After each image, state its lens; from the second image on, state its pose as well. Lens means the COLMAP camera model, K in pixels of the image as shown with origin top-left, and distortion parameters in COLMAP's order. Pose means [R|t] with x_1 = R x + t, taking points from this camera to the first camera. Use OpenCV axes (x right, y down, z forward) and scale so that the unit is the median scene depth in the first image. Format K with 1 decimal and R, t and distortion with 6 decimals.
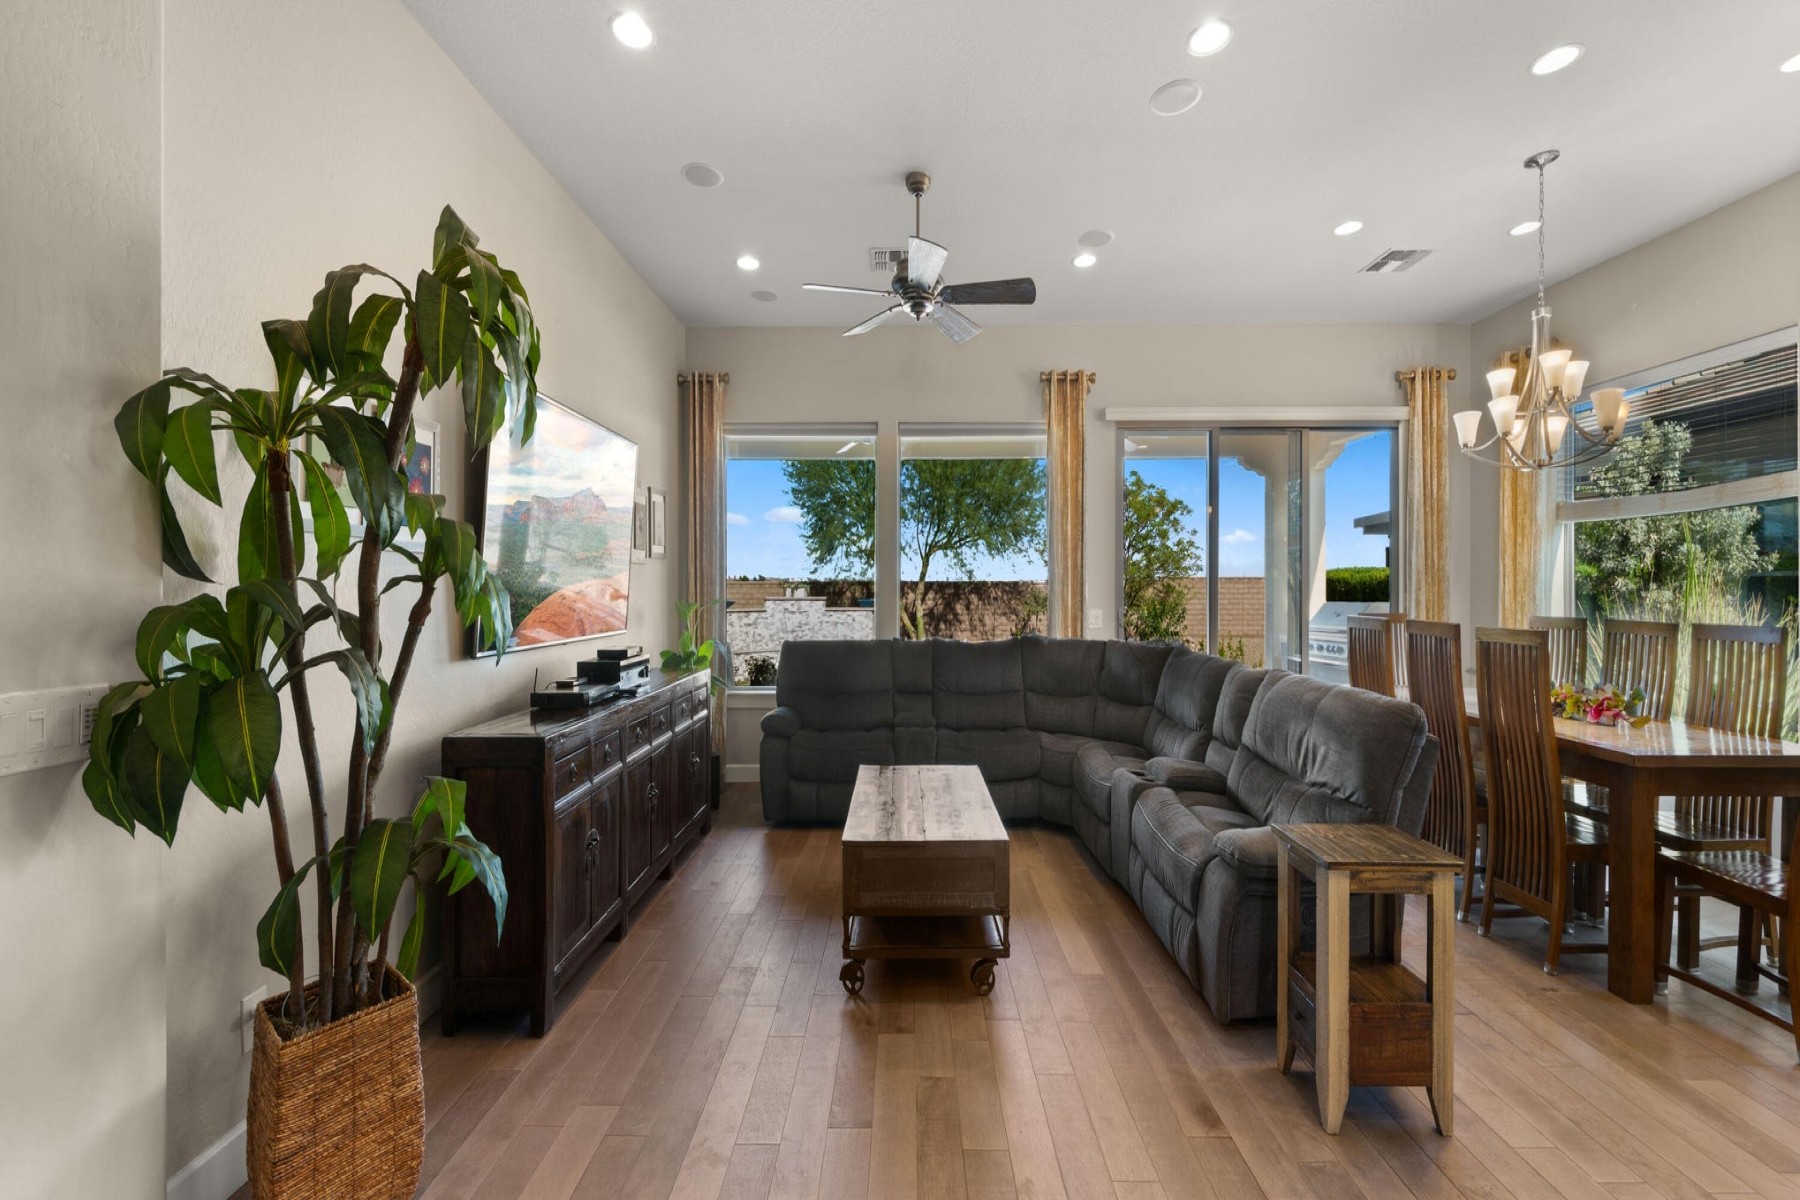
lens RADIAL K [[681.9, 0, 900.0], [0, 681.9, 600.0], [0, 0, 1]] dist [-0.000027, 0.000000]
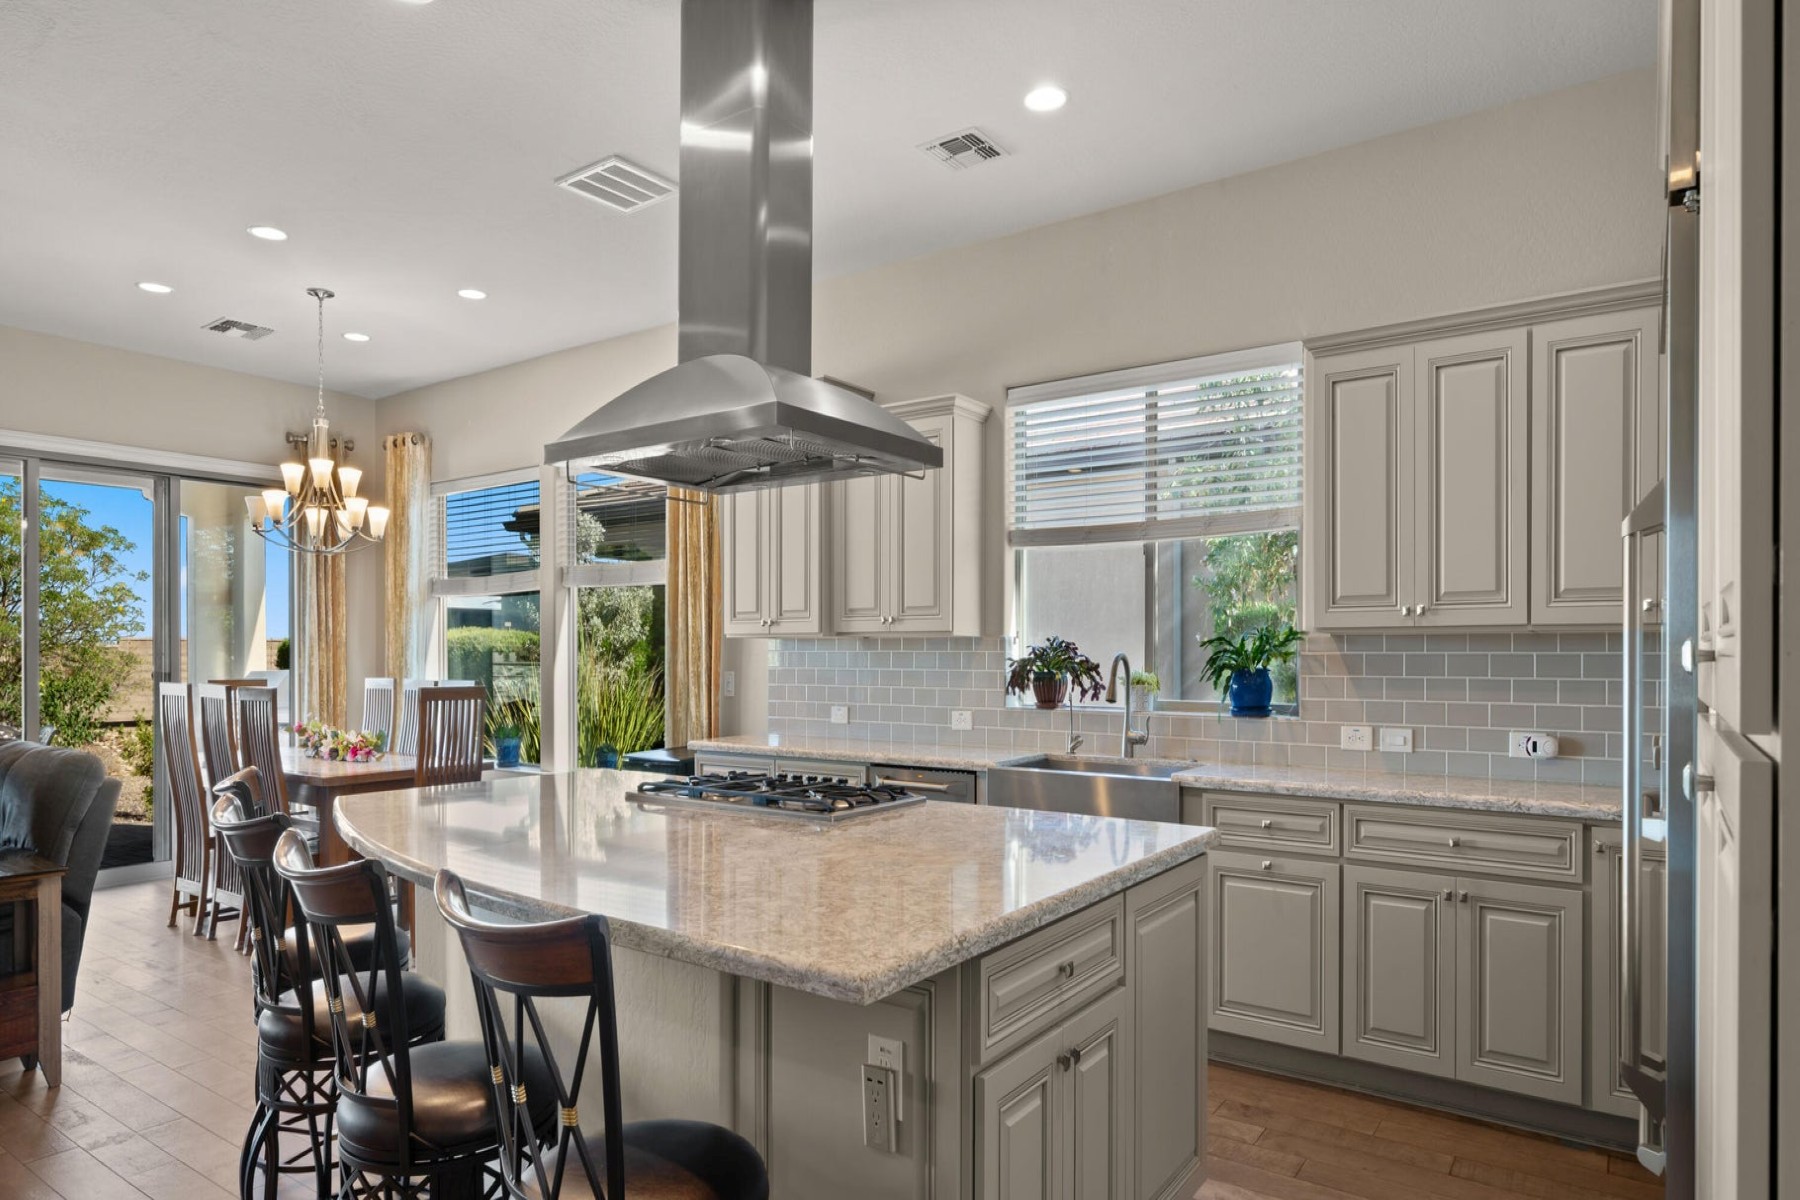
lens RADIAL K [[928.9, 0, 899.9], [0, 928.9, 655.7], [0, 0, 1]] dist [0.000876, 0.000210]
pose [[0.523151, -0.003141, 0.852235, 0.054633], [0.017294, 0.999826, -0.006931, 0.009230], [-0.852065, 0.018364, 0.523114, -0.440113]]
